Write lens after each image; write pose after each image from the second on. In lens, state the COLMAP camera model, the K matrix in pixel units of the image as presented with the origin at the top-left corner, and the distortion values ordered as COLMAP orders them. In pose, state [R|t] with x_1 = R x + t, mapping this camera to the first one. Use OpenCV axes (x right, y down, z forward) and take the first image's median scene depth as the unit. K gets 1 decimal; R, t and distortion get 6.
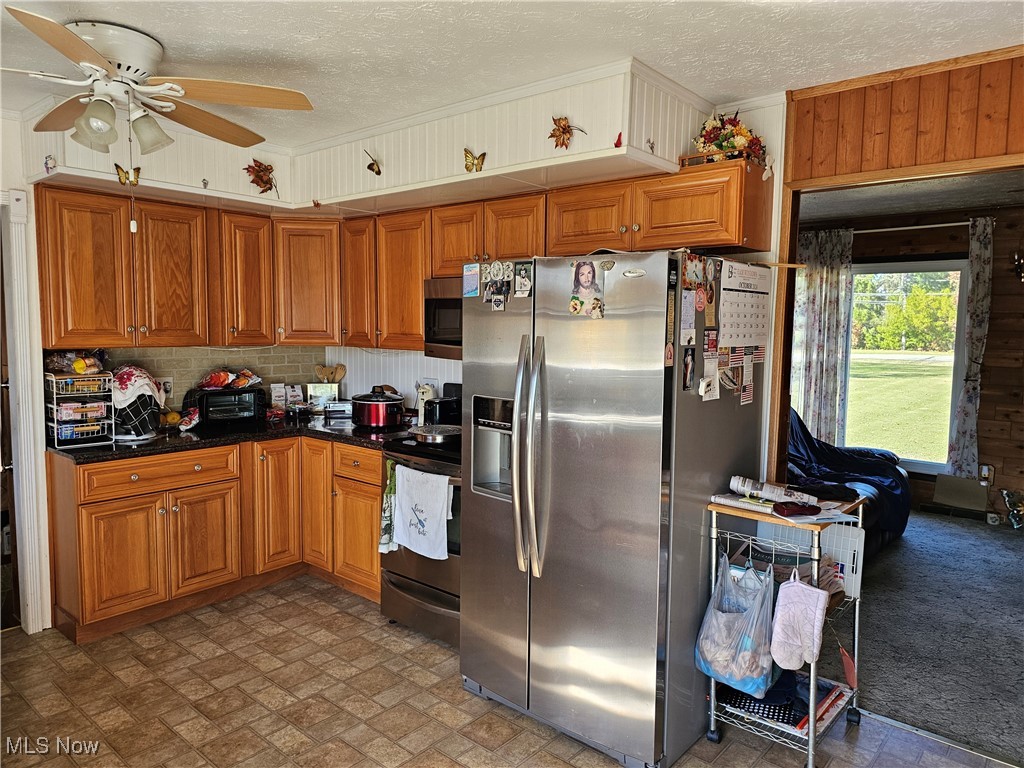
lens RADIAL K [[688.5, 0, 519.4], [0, 688.5, 382.0], [0, 0, 1]] dist [0.038621, -0.028036]
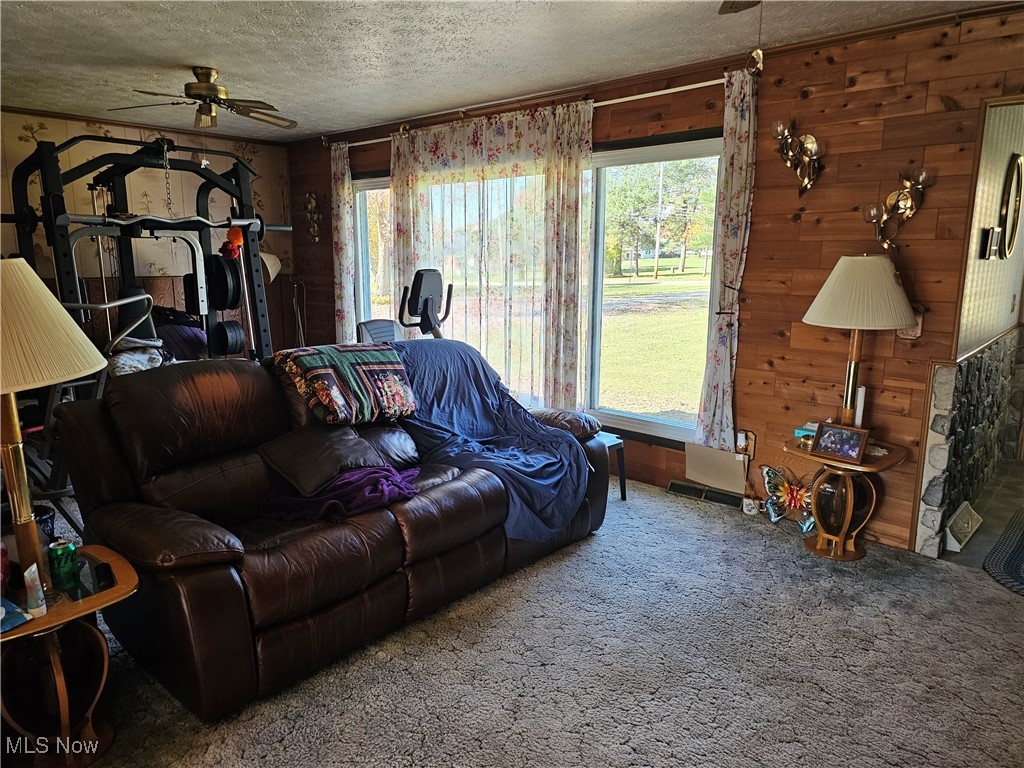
lens RADIAL K [[688.5, 0, 502.7], [0, 688.5, 378.3], [0, 0, 1]] dist [0.038621, -0.028036]
pose [[0.999069, -0.013091, -0.041098, 0.452691], [0.017088, 0.994996, 0.098446, -0.009781], [0.039603, -0.099056, 0.994293, 0.289300]]
